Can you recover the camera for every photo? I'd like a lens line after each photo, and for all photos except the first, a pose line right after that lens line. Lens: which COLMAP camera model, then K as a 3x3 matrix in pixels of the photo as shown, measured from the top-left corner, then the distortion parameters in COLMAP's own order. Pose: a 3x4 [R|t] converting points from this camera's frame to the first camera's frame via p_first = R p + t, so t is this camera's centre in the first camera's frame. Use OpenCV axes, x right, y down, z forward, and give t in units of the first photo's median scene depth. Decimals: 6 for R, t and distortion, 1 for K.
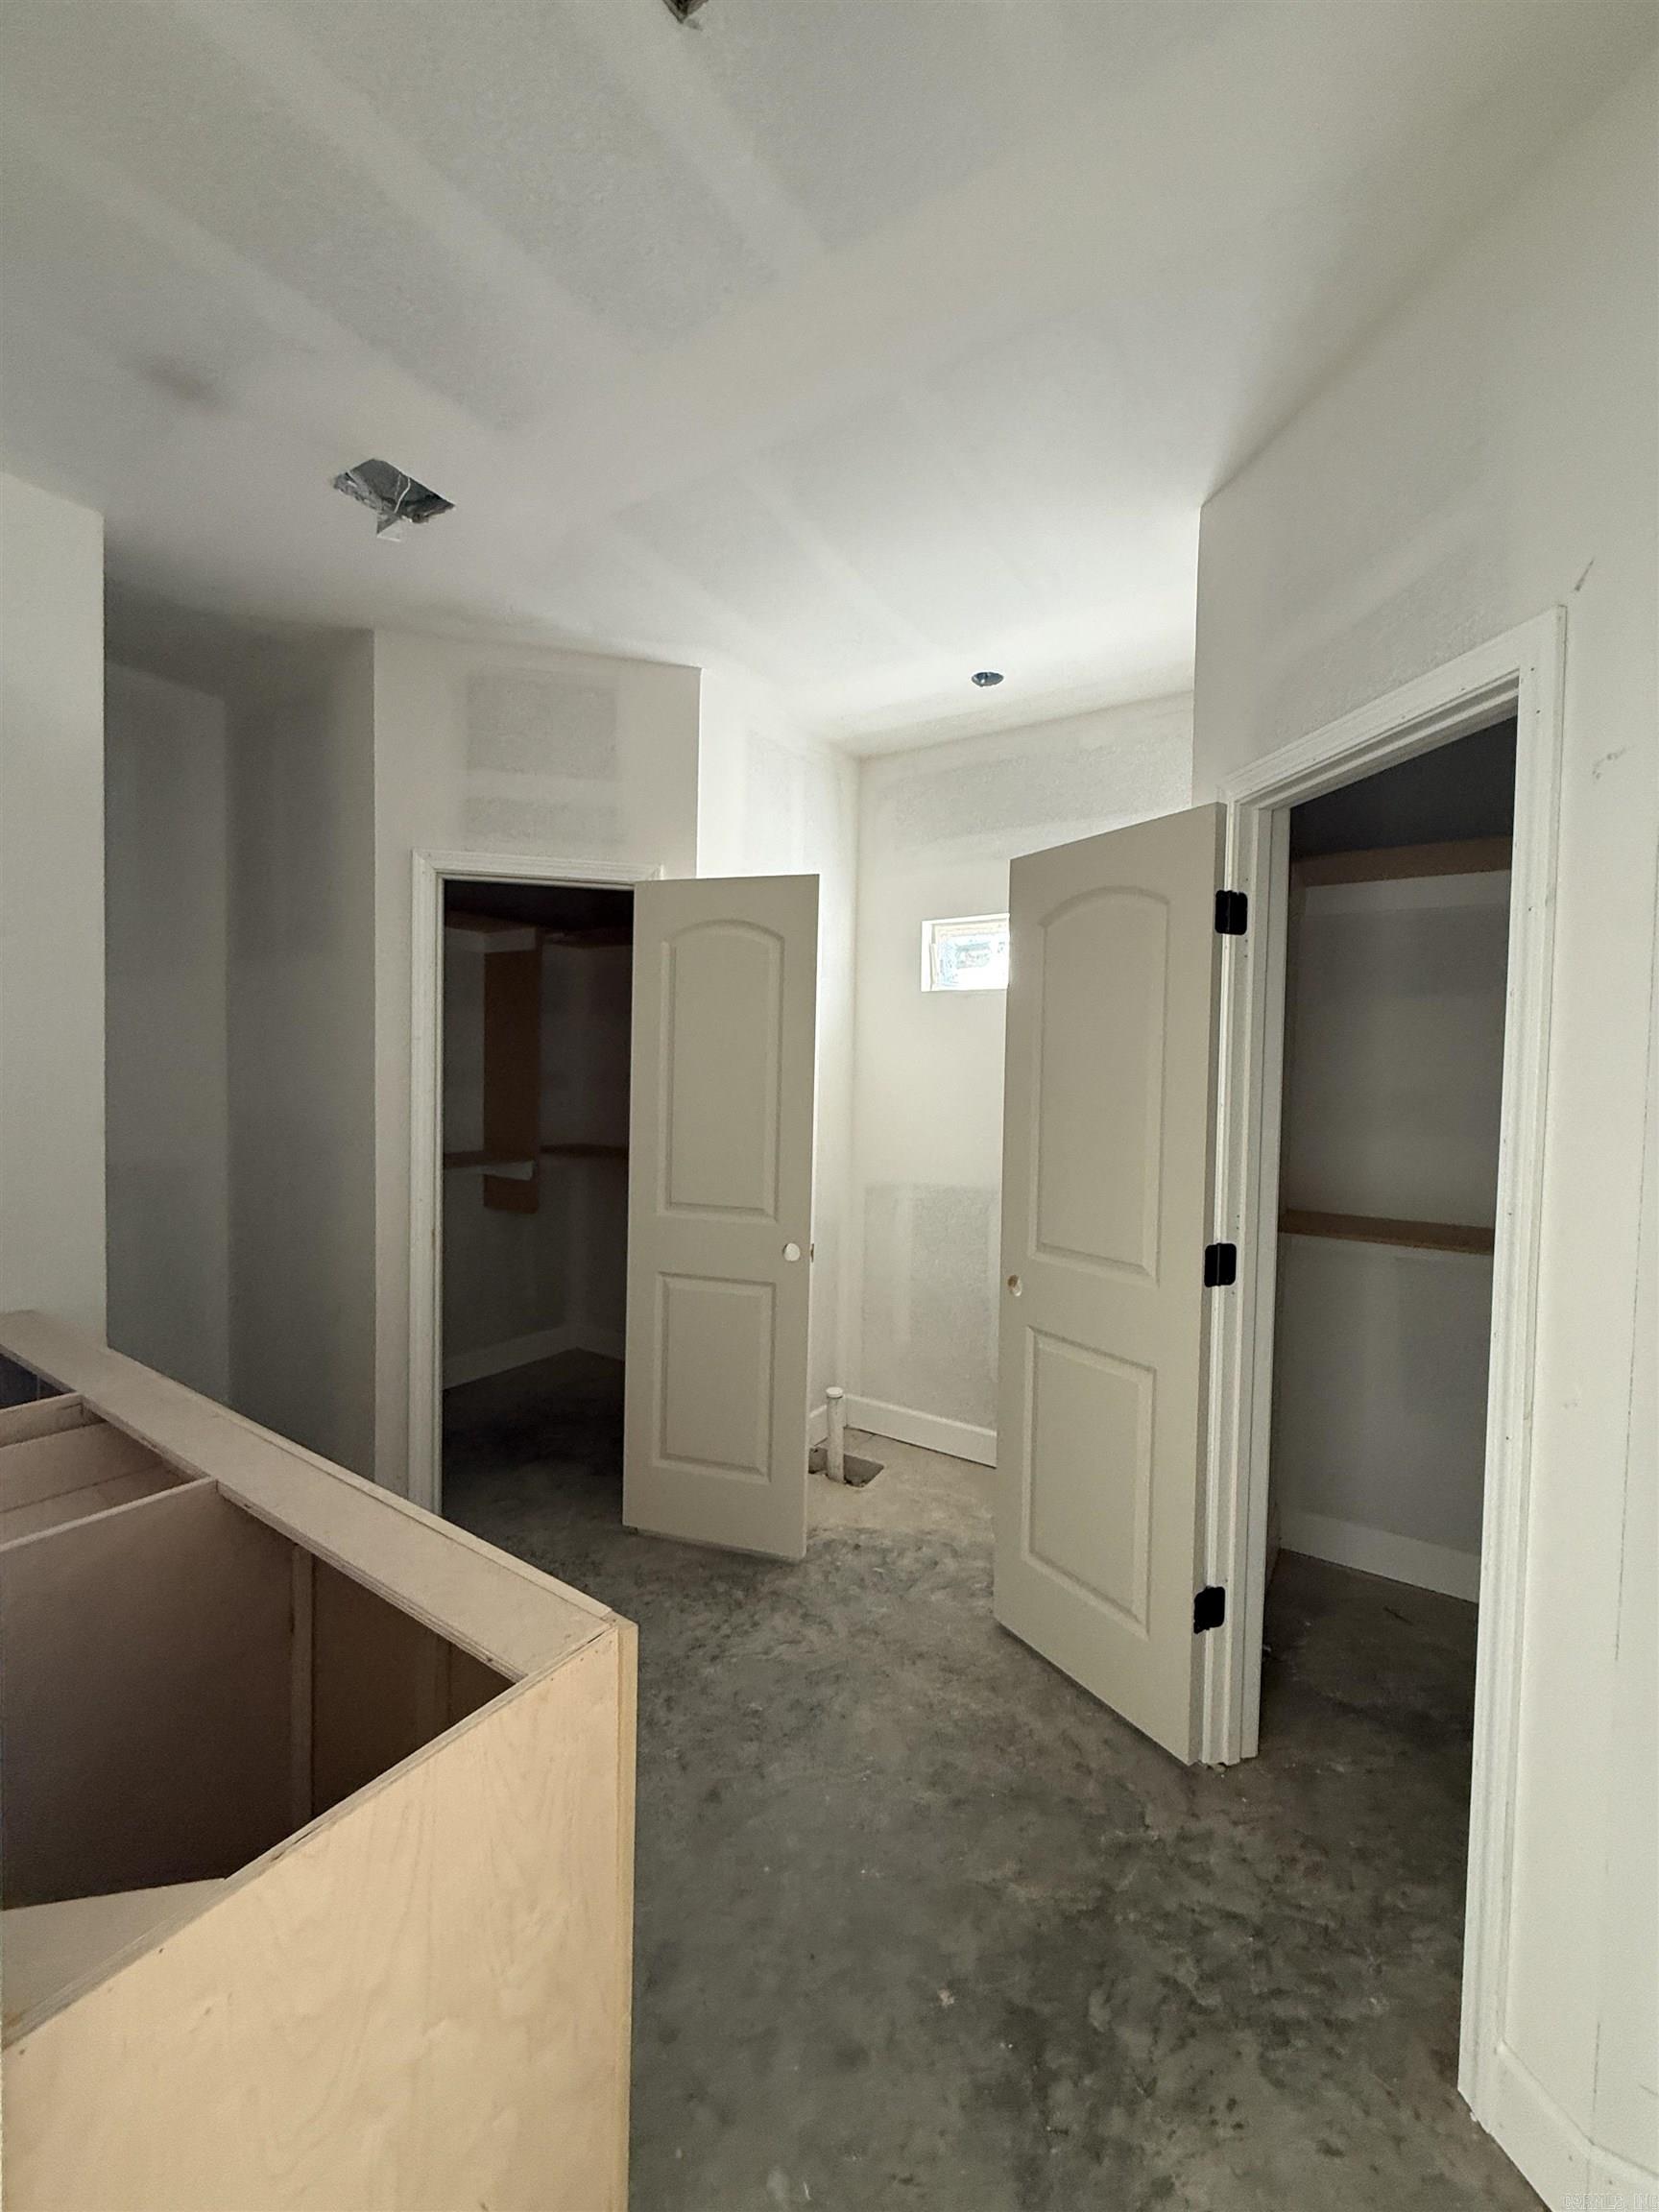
lens RADIAL K [[892.5, 0, 829.5], [0, 892.5, 1106.0], [0, 0, 1]] dist [0.000239, 0.000195]
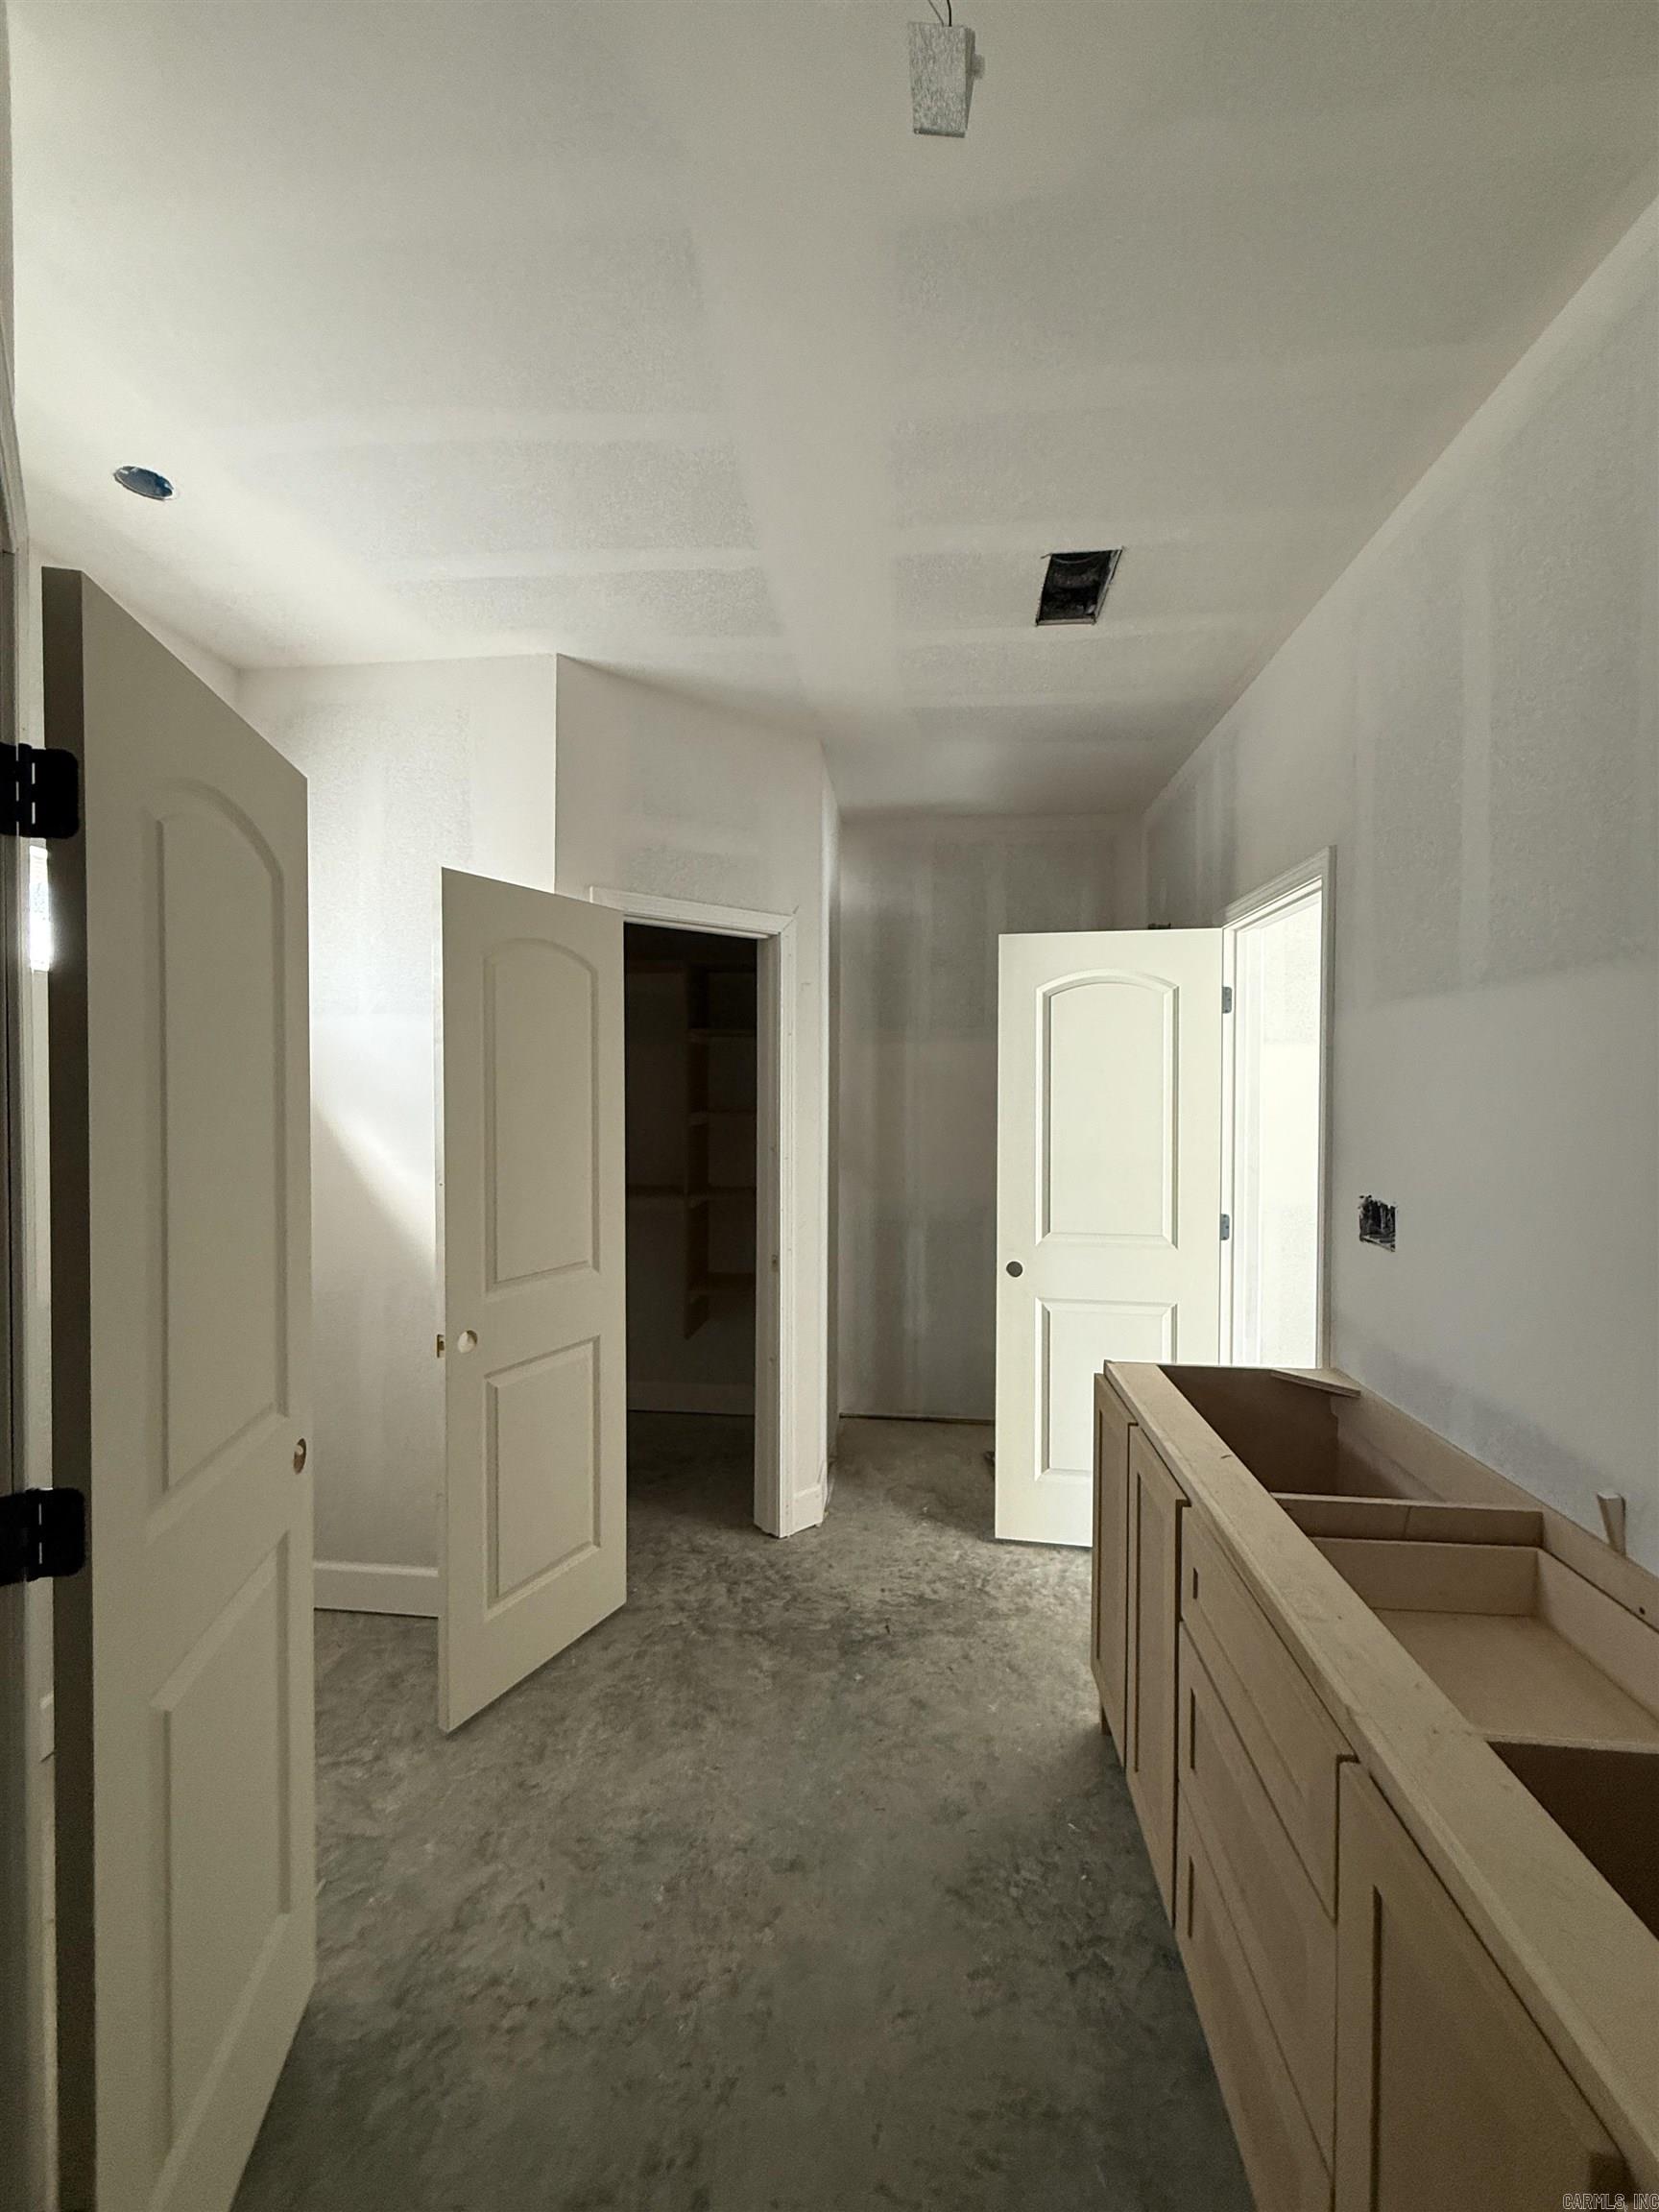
lens RADIAL K [[892.5, 0, 829.5], [0, 892.5, 1106.0], [0, 0, 1]] dist [0.000239, 0.000195]
pose [[-0.479640, -0.040664, 0.876522, -0.986365], [0.017777, 0.998270, 0.056040, -0.109247], [-0.877285, 0.042461, -0.478088, 1.426393]]
